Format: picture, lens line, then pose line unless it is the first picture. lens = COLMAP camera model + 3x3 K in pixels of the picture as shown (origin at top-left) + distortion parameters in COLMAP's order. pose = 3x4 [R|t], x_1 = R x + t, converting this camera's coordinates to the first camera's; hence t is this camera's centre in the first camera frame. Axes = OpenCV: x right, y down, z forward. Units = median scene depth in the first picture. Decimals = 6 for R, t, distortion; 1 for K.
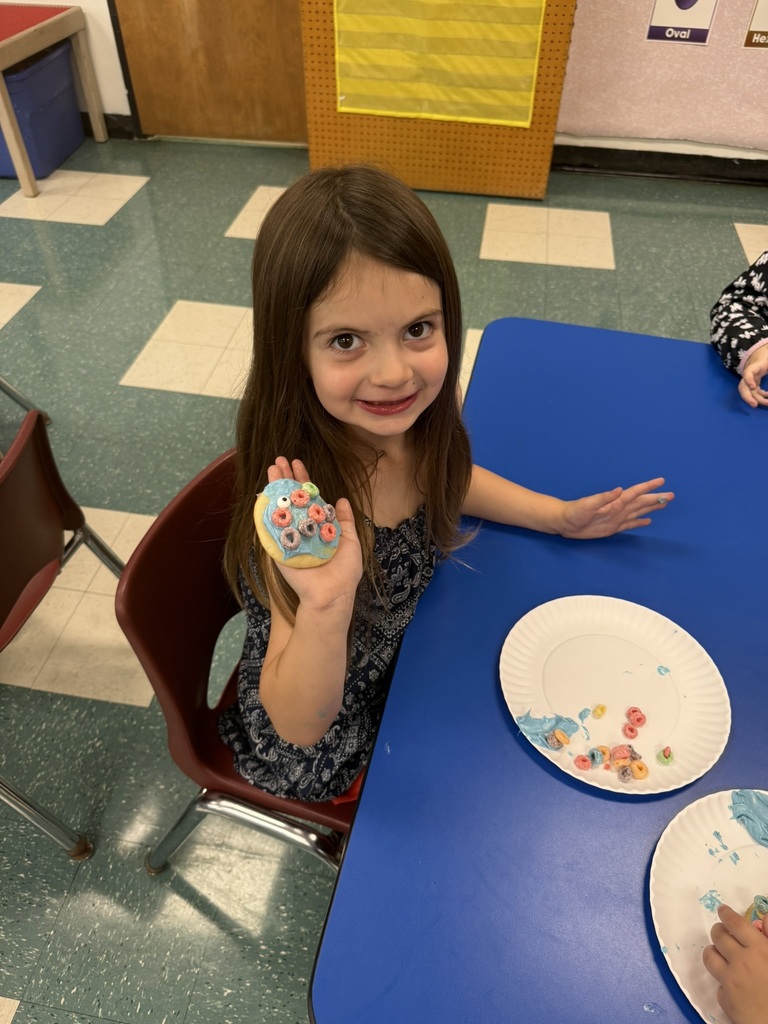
lens RADIAL K [[739.8, 0, 384.0], [0, 739.8, 512.0], [0, 0, 1]] dist [-0.022337, -0.001357]
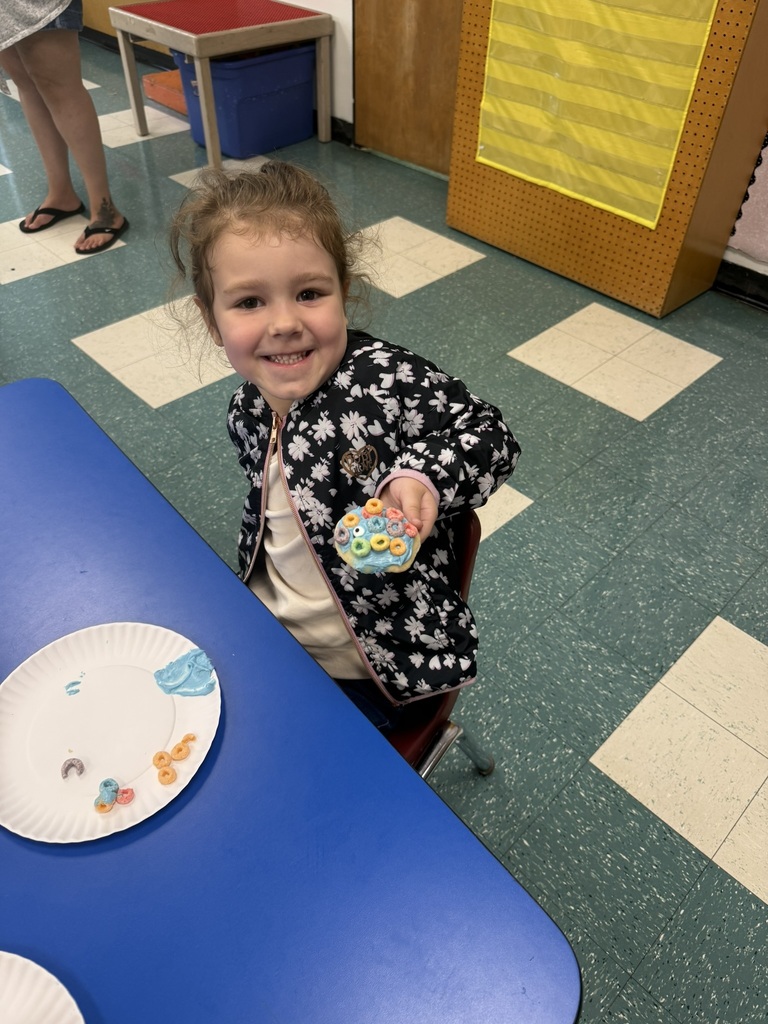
lens RADIAL K [[739.8, 0, 384.0], [0, 739.8, 512.0], [0, 0, 1]] dist [-0.022337, -0.001357]
pose [[0.808071, 0.418512, -0.414571, 0.415342], [-0.431757, 0.899534, 0.066517, -0.159317], [0.400759, 0.125244, 0.907583, 0.168767]]
